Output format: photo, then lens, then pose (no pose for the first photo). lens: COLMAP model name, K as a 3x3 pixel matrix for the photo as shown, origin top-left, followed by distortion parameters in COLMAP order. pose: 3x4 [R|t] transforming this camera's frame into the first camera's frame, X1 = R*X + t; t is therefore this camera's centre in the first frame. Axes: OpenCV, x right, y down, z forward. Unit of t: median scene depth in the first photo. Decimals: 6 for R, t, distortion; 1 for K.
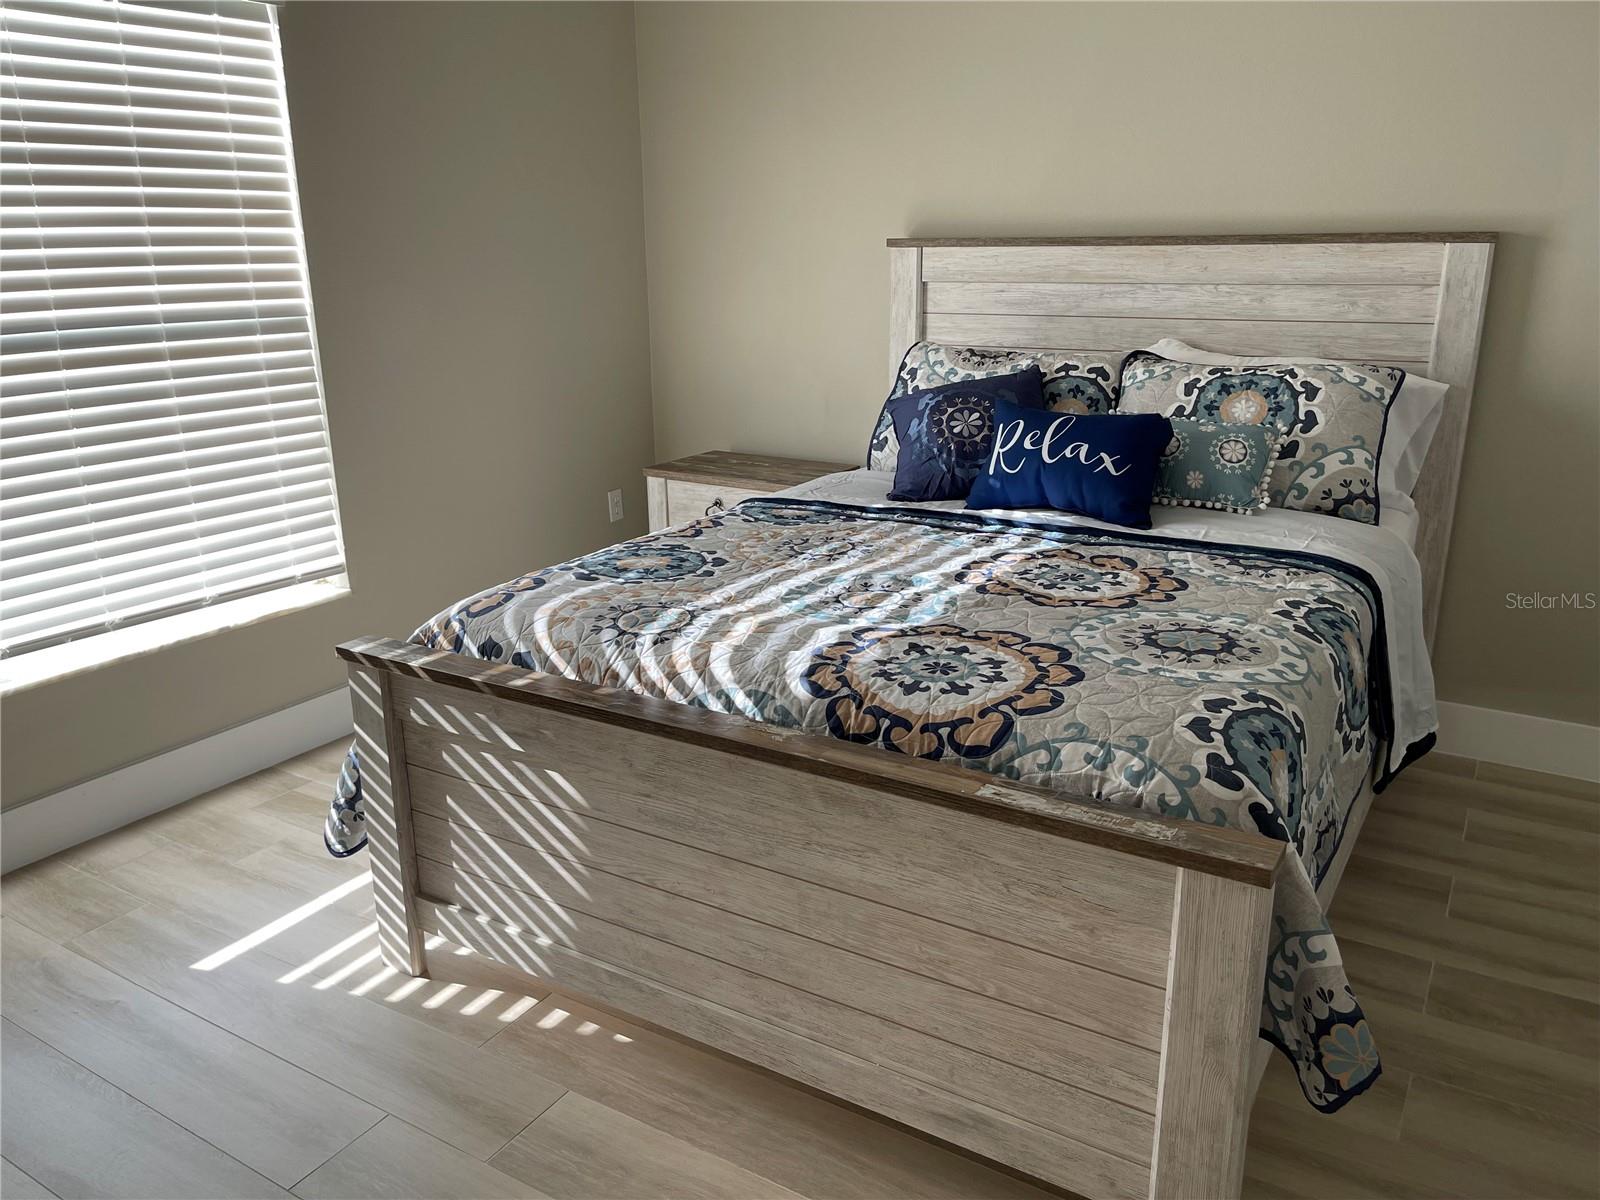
lens RADIAL K [[1197.6, 0, 800.0], [0, 1197.6, 600.0], [0, 0, 1]] dist [0.070180, -0.095762]
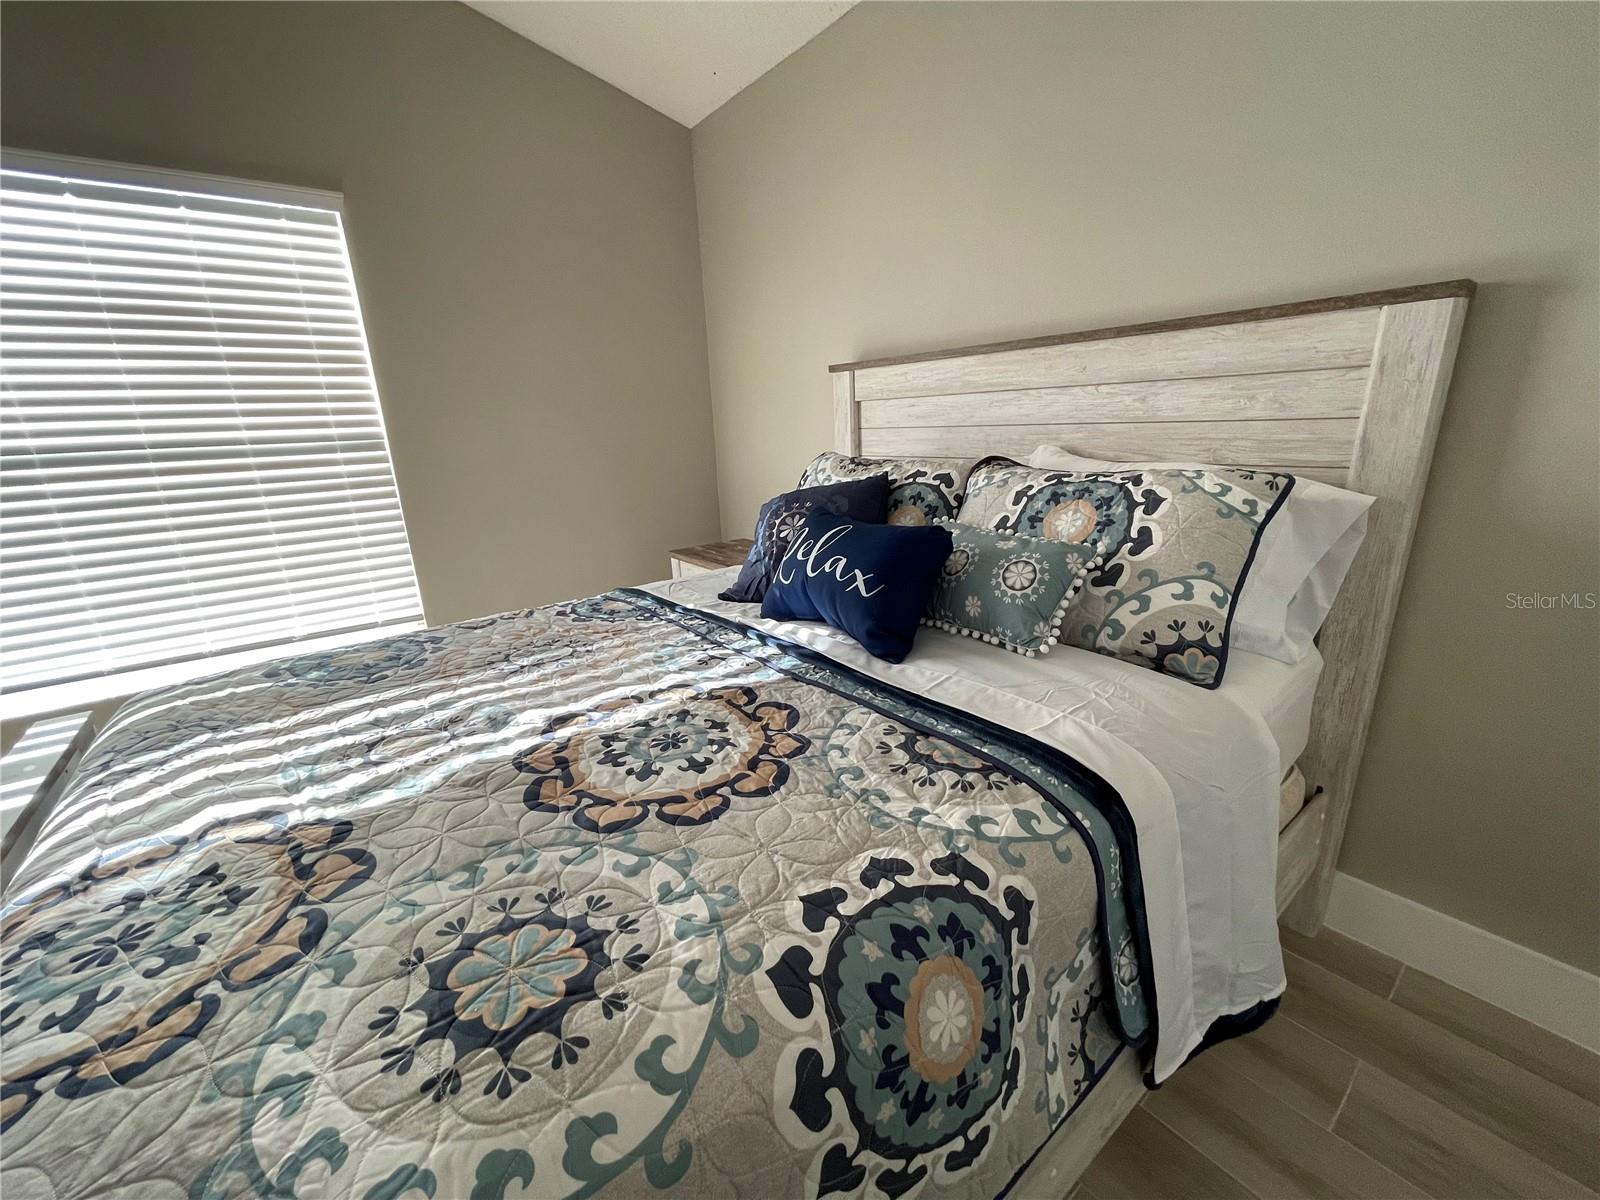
lens RADIAL K [[644.8, 0, 796.1], [0, 644.8, 607.4], [0, 0, 1]] dist [-0.001709, -0.000287]
pose [[0.937189, 0.068660, -0.341997, 0.349152], [-0.067939, 0.997590, 0.014102, -0.092776], [0.342141, 0.010019, 0.939595, 0.516183]]
